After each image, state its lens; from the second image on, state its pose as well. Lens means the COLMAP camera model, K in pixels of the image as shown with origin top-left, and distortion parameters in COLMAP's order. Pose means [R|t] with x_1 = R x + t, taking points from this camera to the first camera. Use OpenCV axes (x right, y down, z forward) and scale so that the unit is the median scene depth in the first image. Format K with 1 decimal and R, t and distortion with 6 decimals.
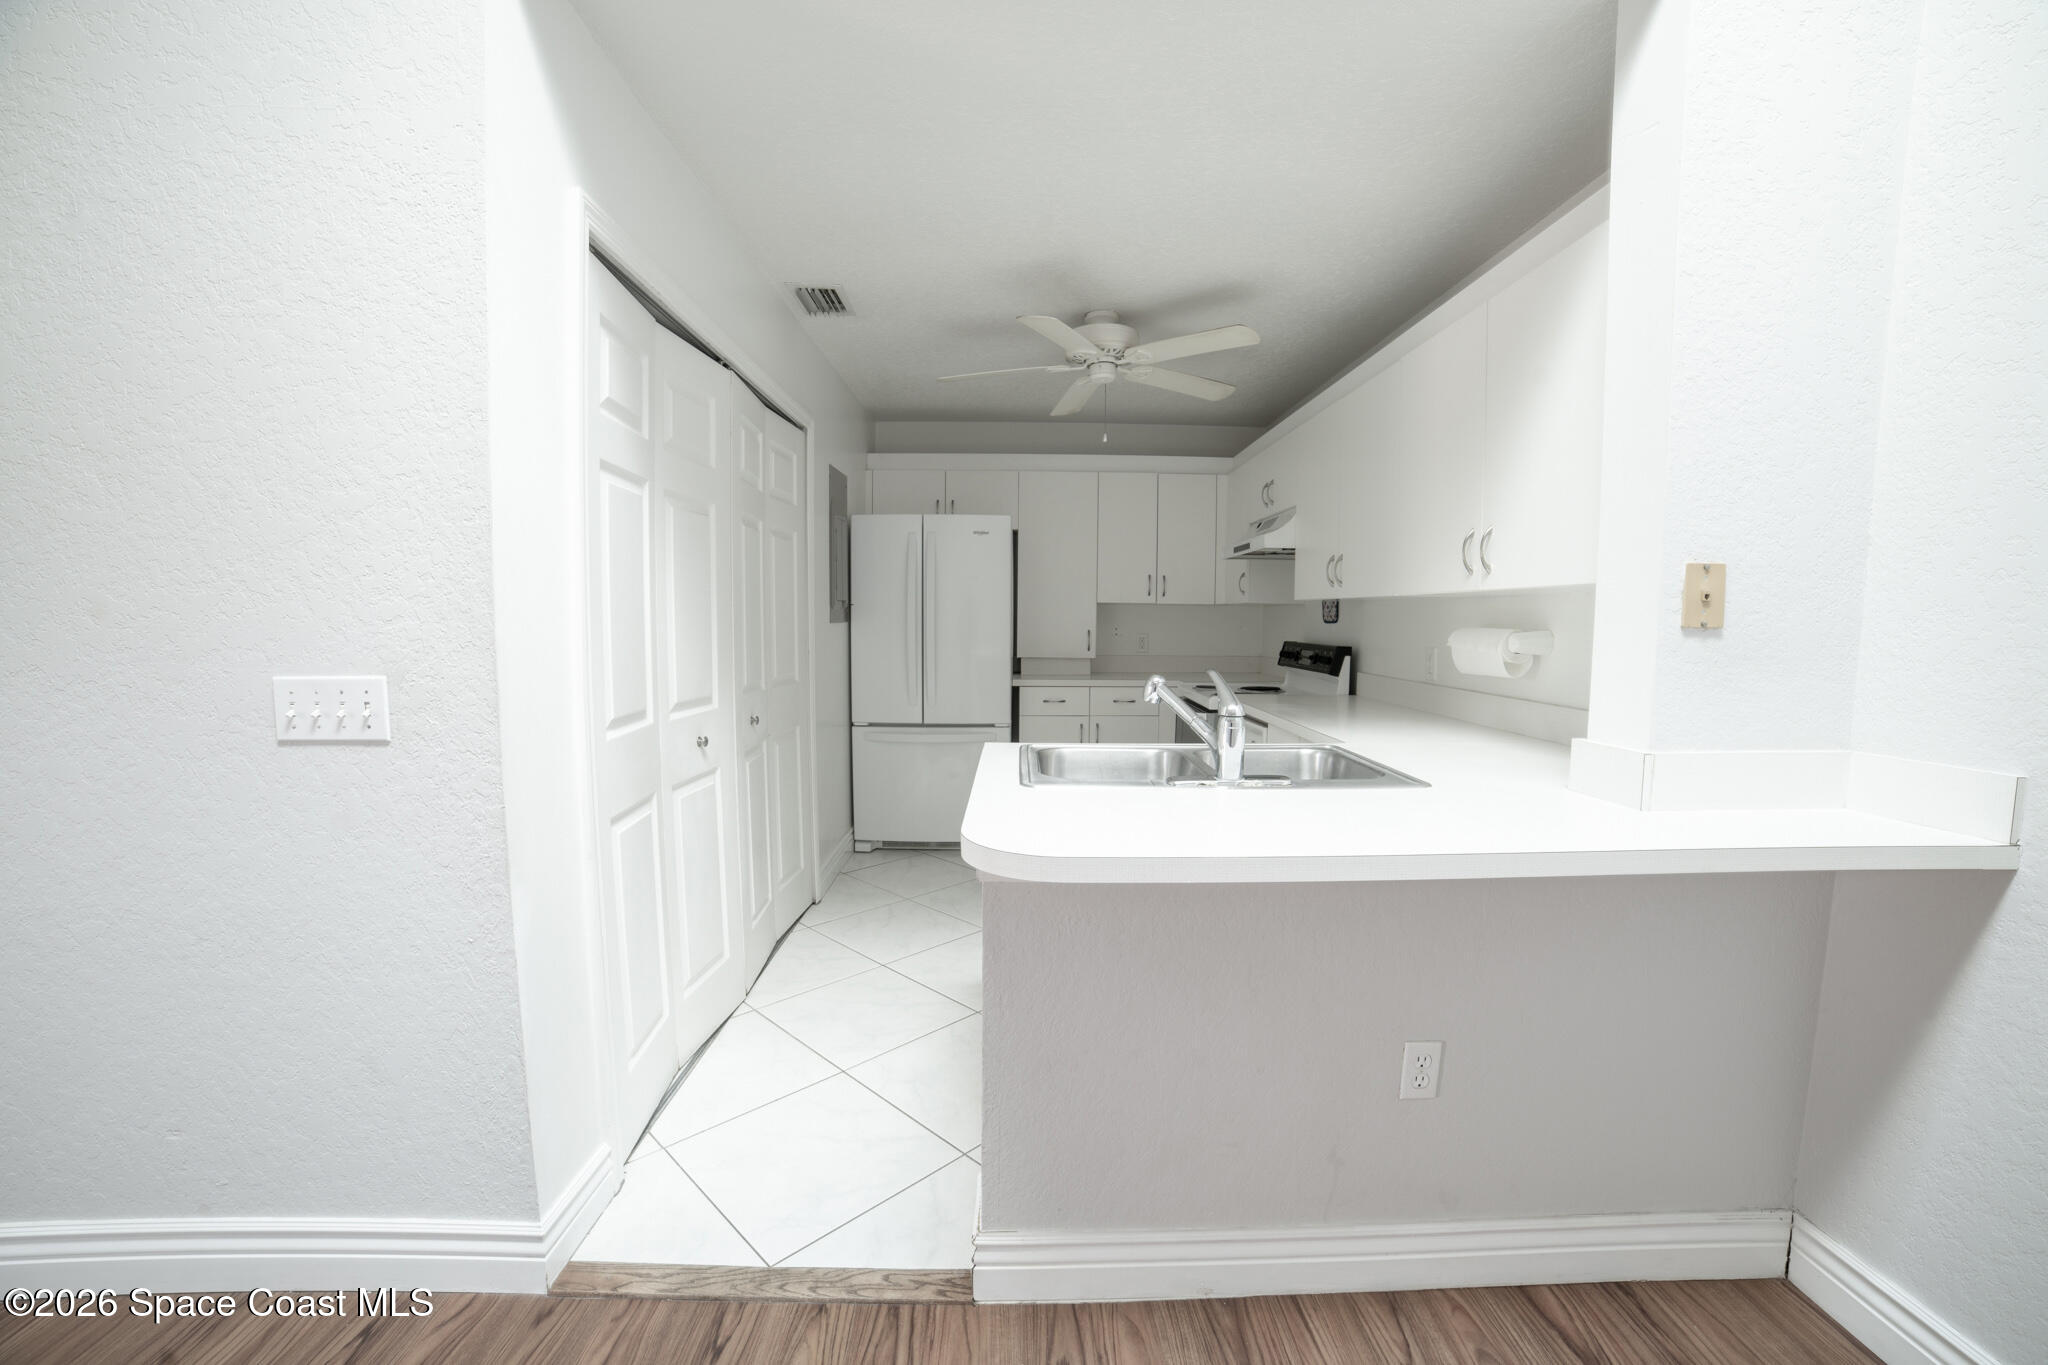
lens RADIAL K [[823.4, 0, 1024.0], [0, 823.4, 682.5], [0, 0, 1]] dist [-0.089728, 0.025681]
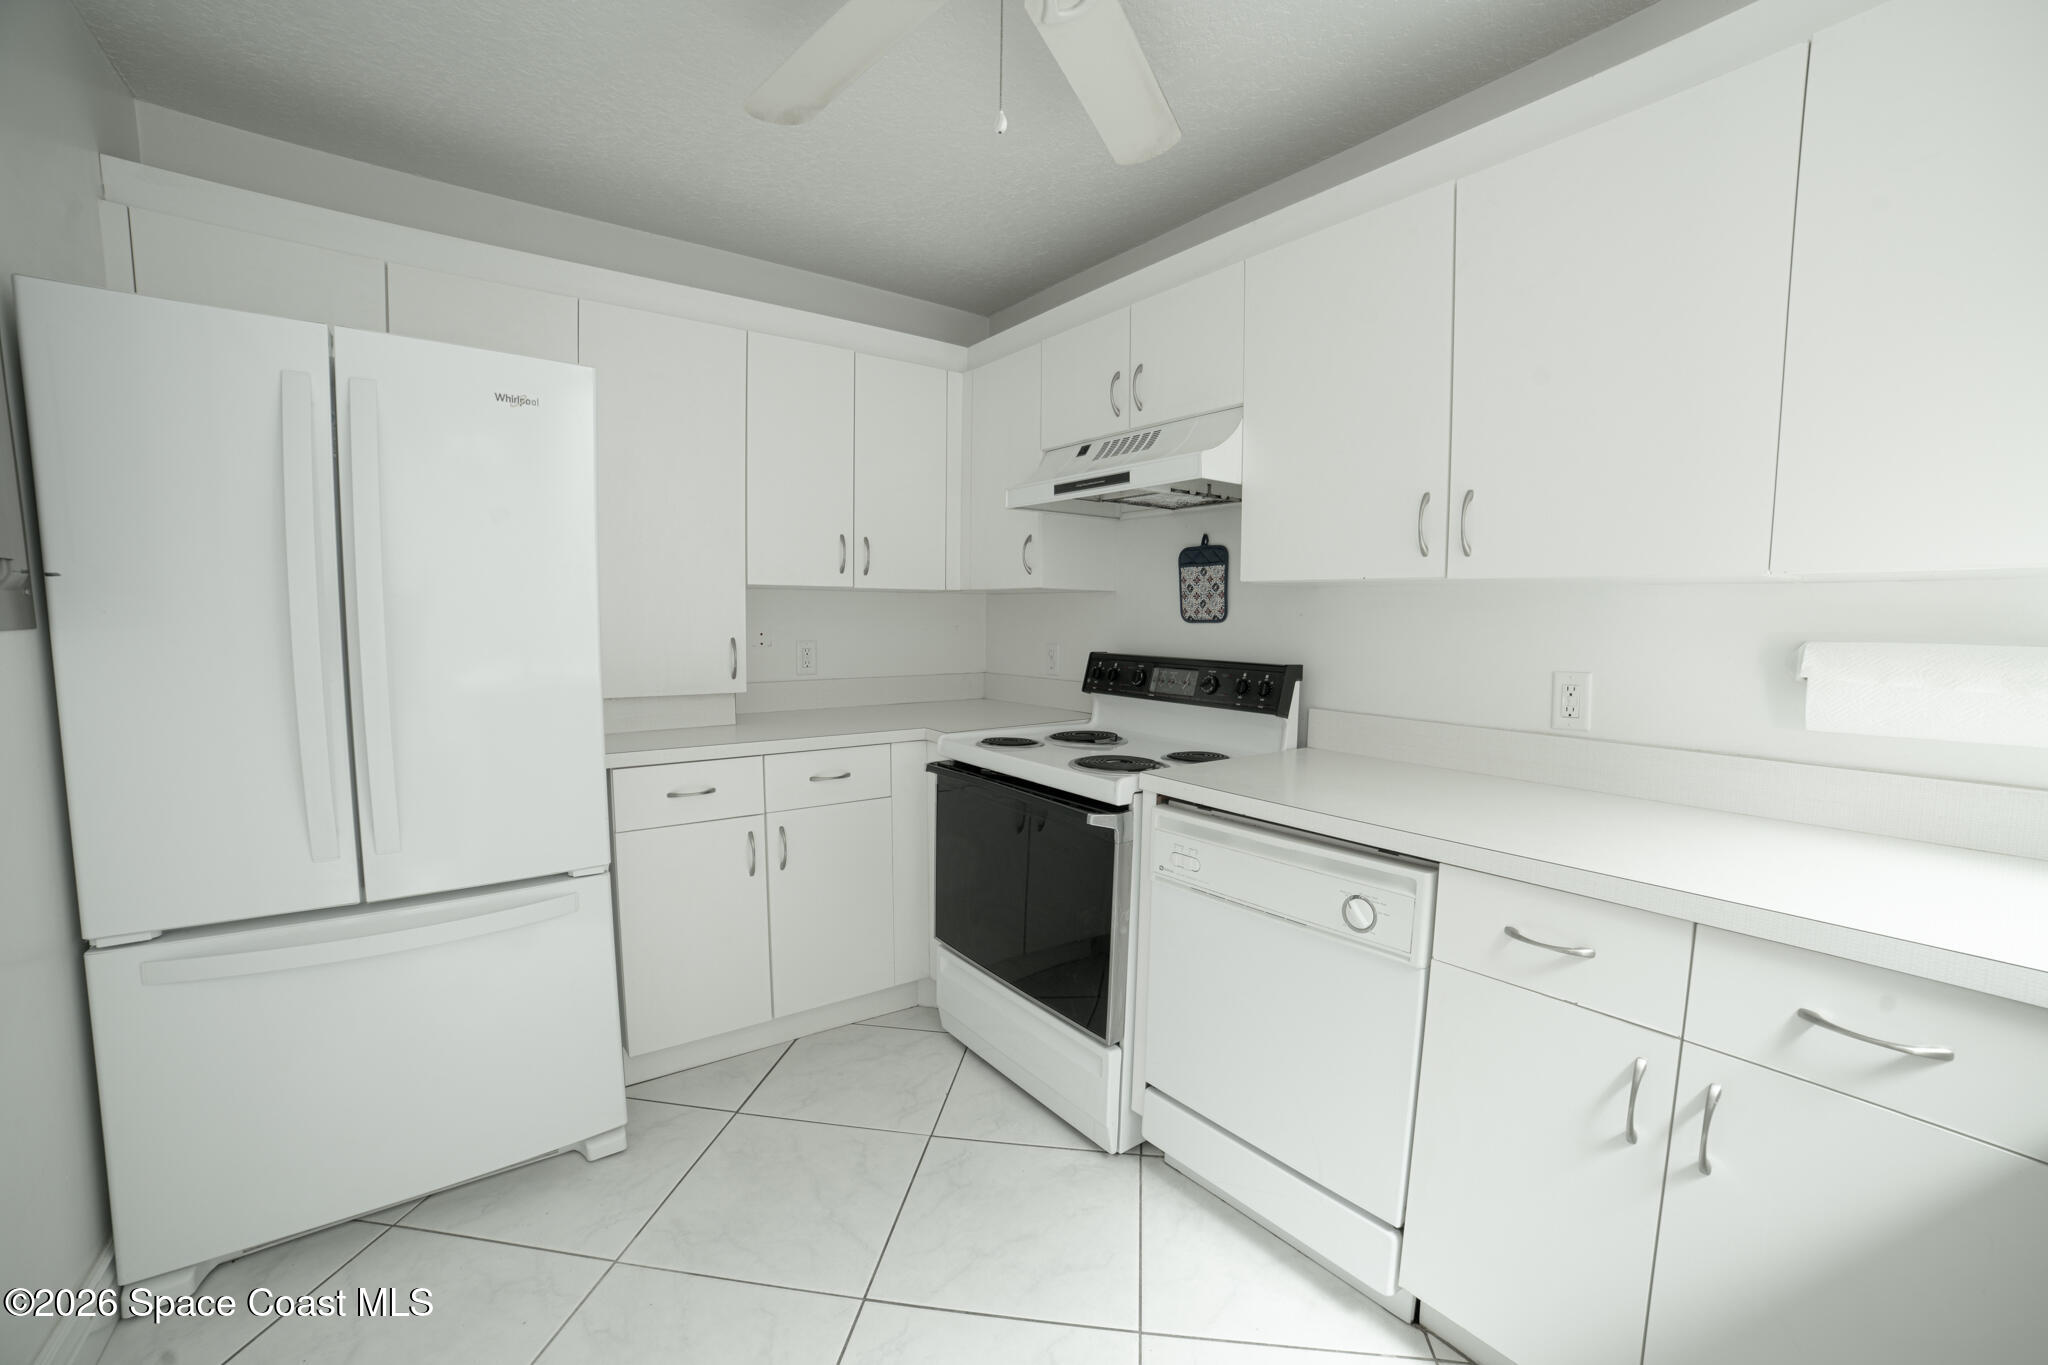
lens RADIAL K [[823.4, 0, 1024.0], [0, 823.4, 682.5], [0, 0, 1]] dist [-0.089728, 0.025681]
pose [[0.802116, -0.047252, 0.595295, -0.082567], [0.041723, 0.998863, 0.023067, -0.042470], [-0.595708, 0.006335, 0.803176, 0.517263]]
